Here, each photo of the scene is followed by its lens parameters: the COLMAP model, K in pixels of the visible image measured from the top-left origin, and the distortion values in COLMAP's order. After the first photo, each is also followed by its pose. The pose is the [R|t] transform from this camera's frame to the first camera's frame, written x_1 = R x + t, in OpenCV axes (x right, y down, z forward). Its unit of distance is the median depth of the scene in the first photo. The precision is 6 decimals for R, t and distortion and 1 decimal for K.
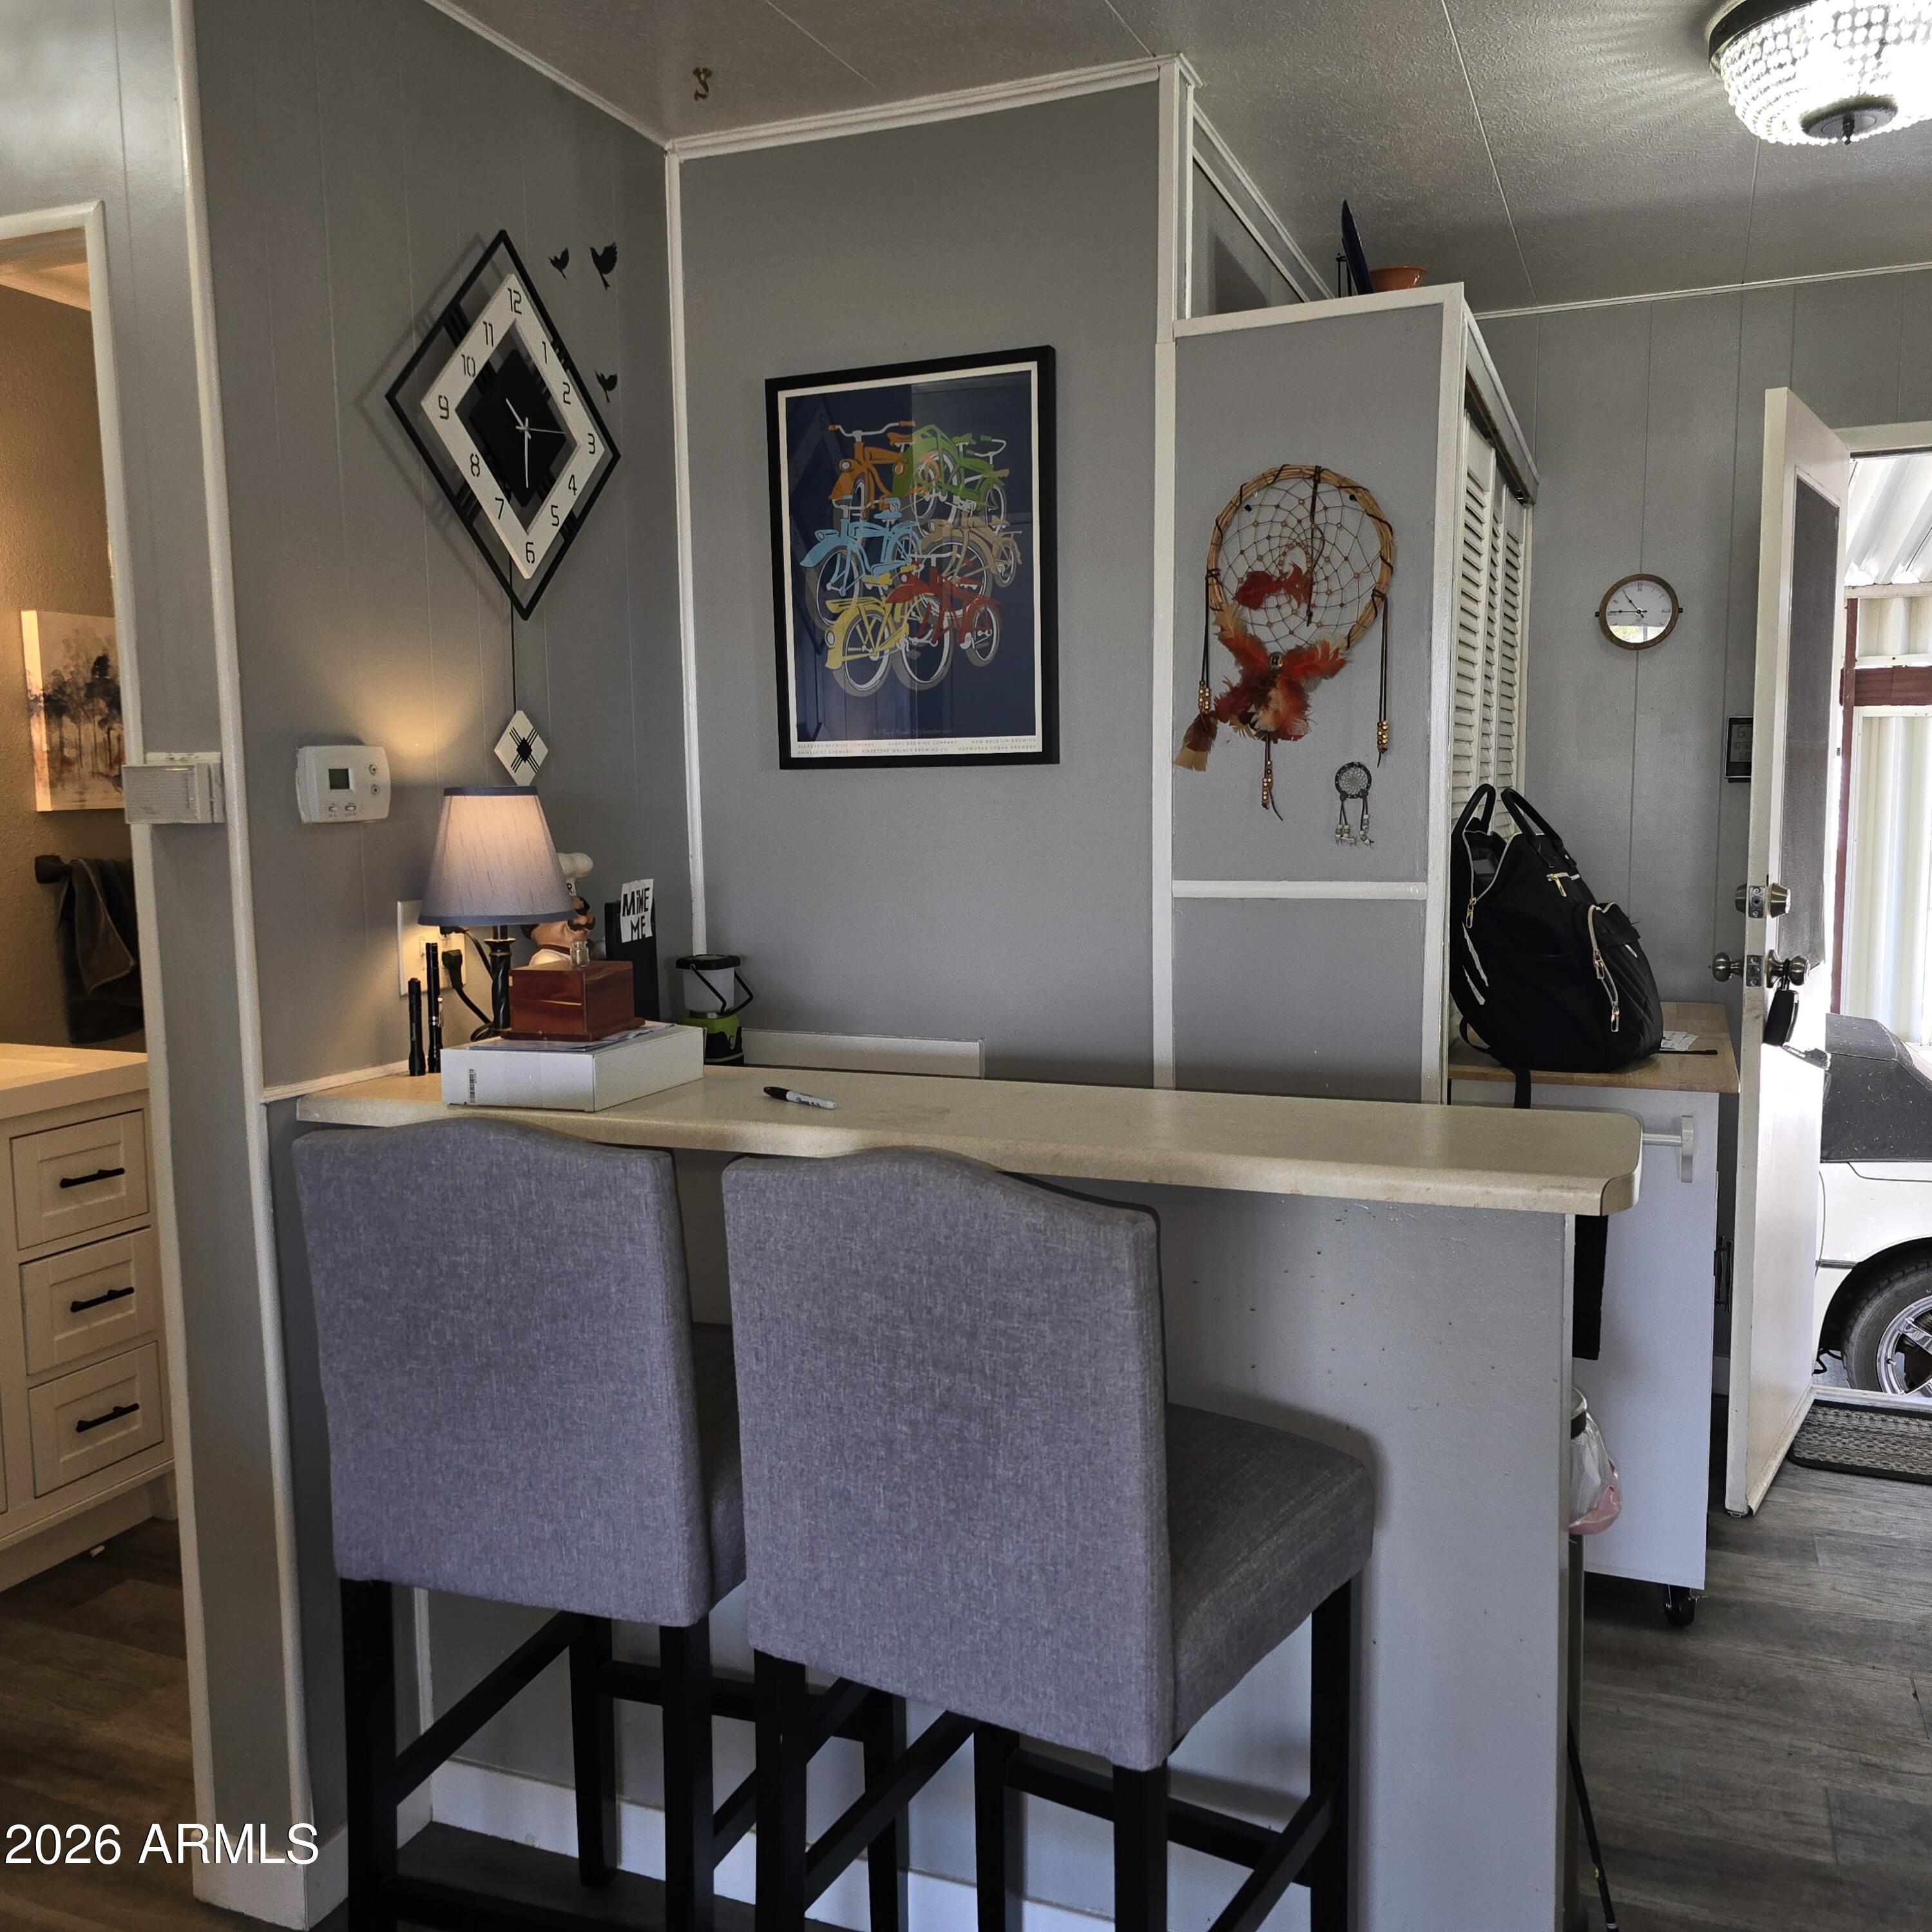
lens RADIAL K [[1724.7, 0, 962.6], [0, 1724.7, 965.7], [0, 0, 1]] dist [0.081690, -0.094631]
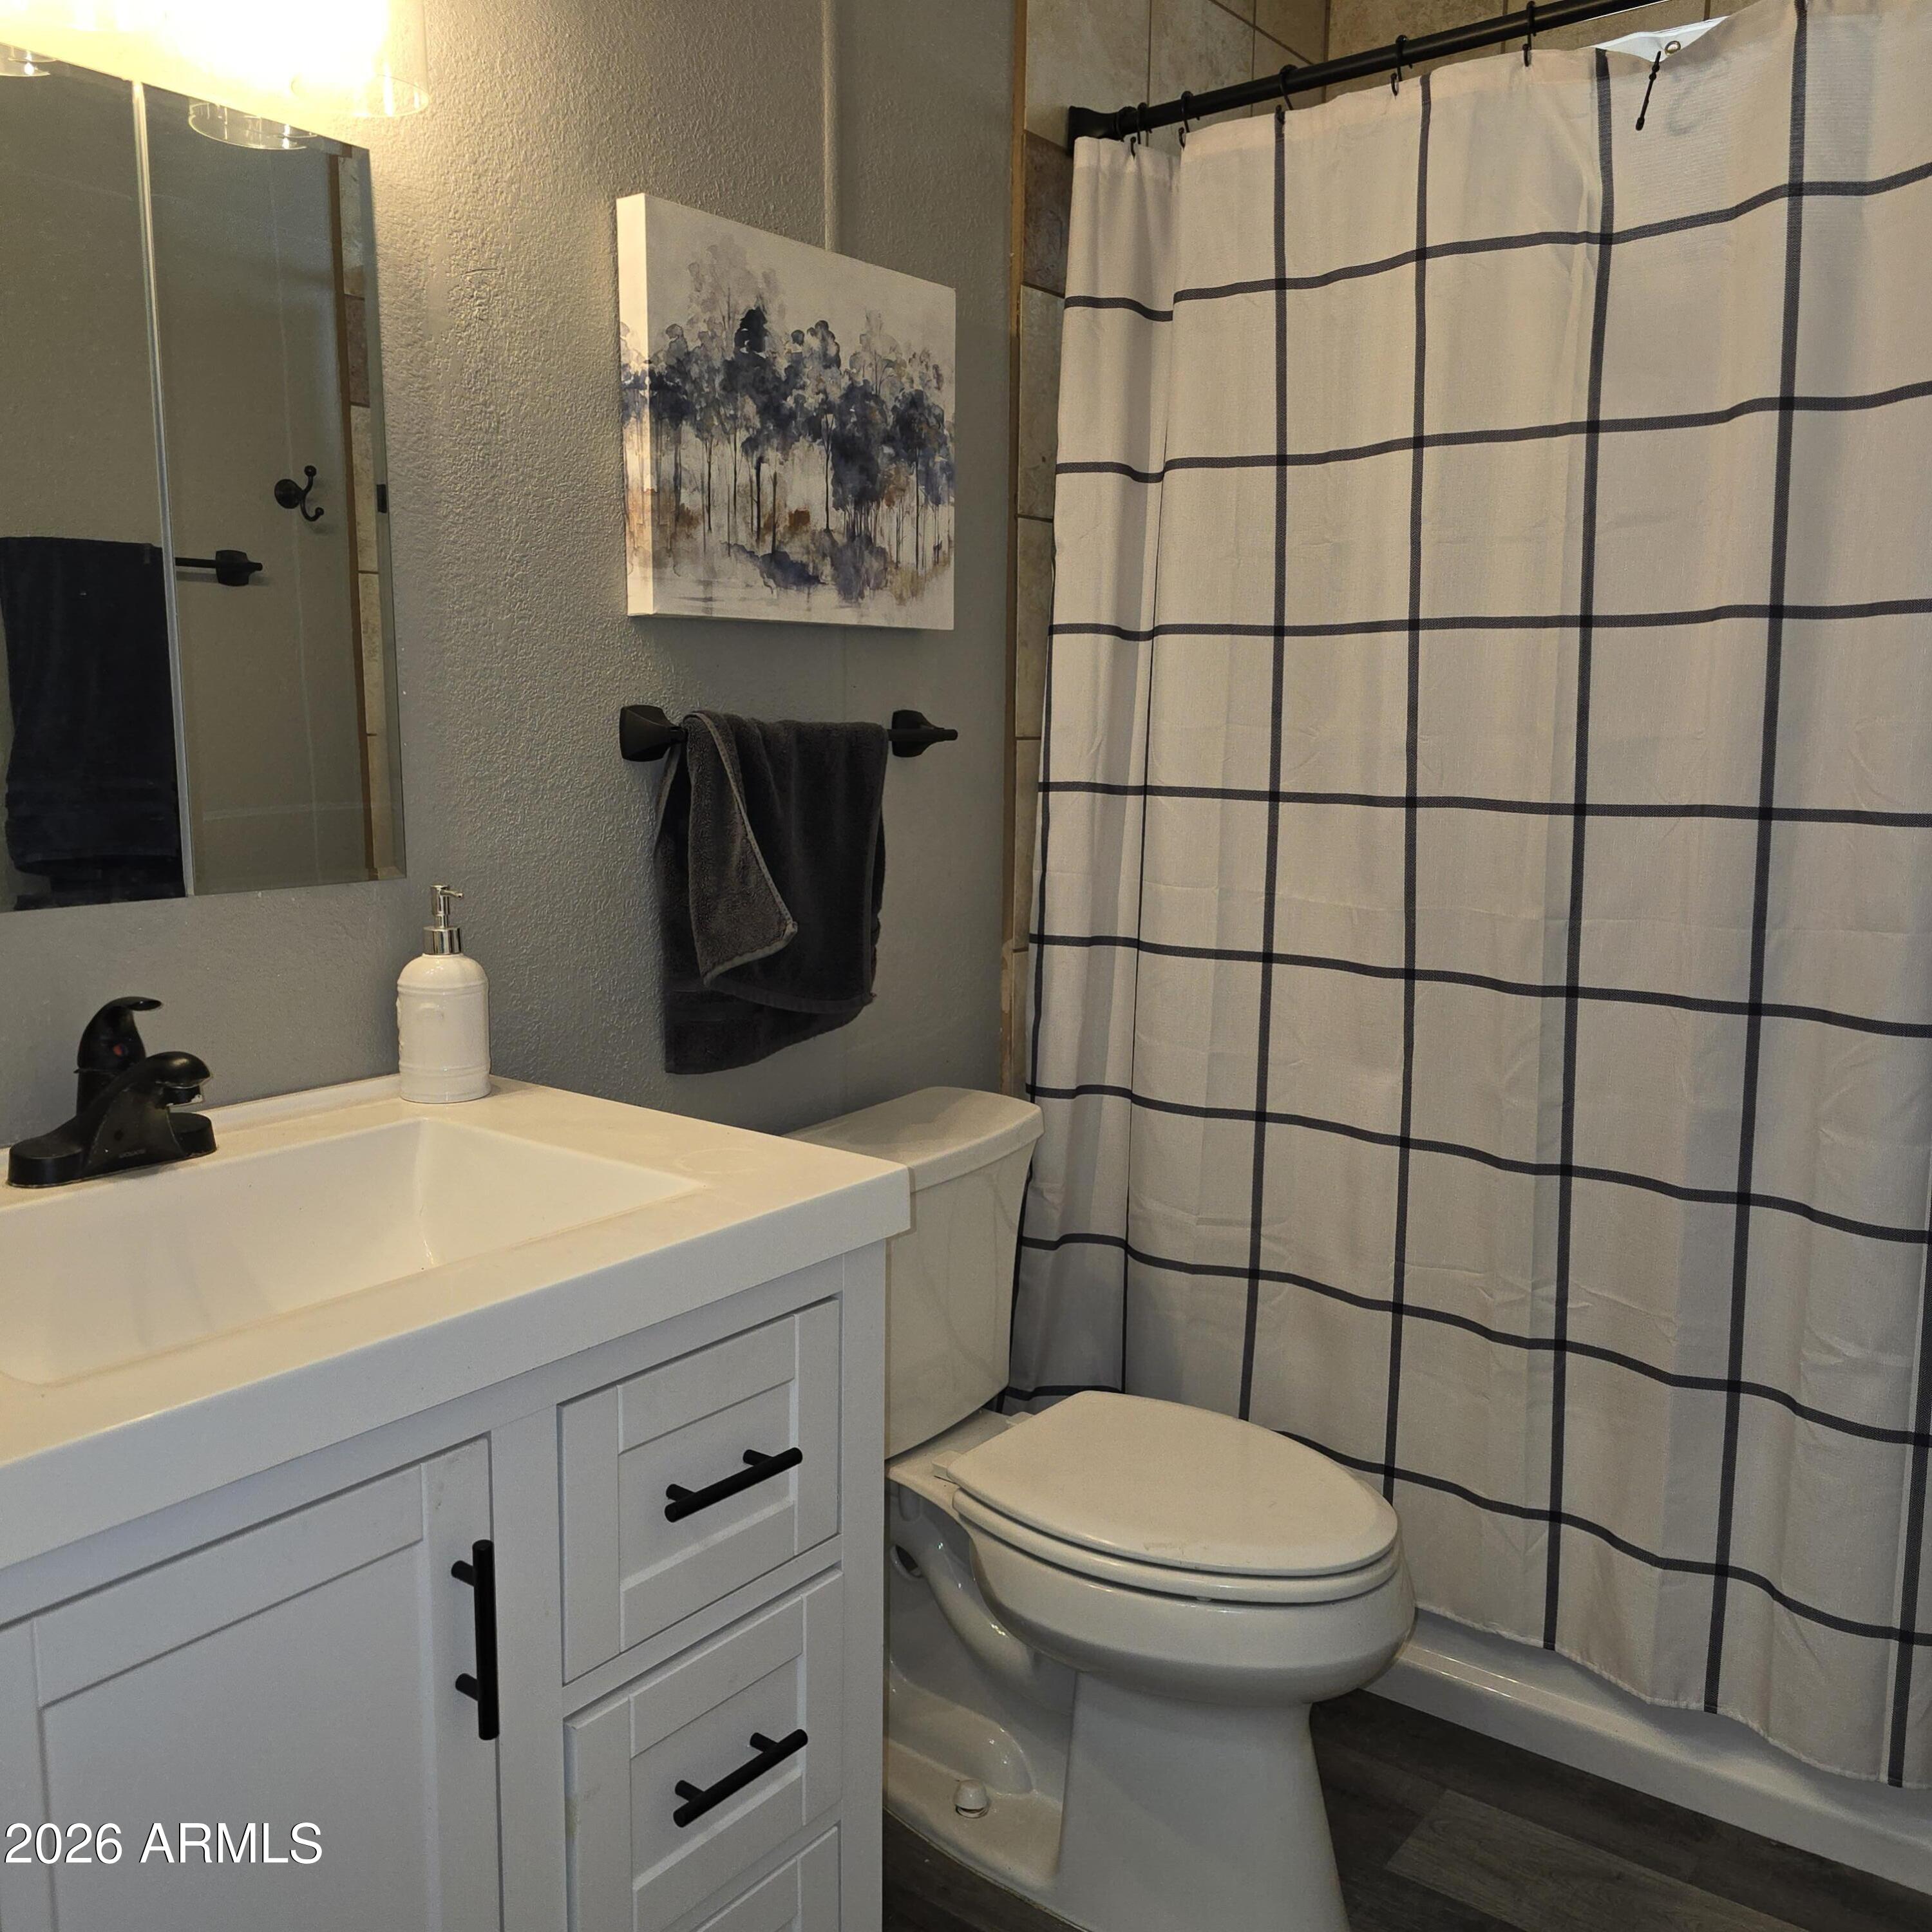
lens RADIAL K [[1724.7, 0, 967.2], [0, 1724.7, 965.5], [0, 0, 1]] dist [0.081690, -0.094631]
pose [[0.964270, 0.065040, -0.256815, -0.299087], [-0.053807, 0.997272, 0.050532, -0.018230], [0.259401, -0.034908, 0.965139, 0.539327]]
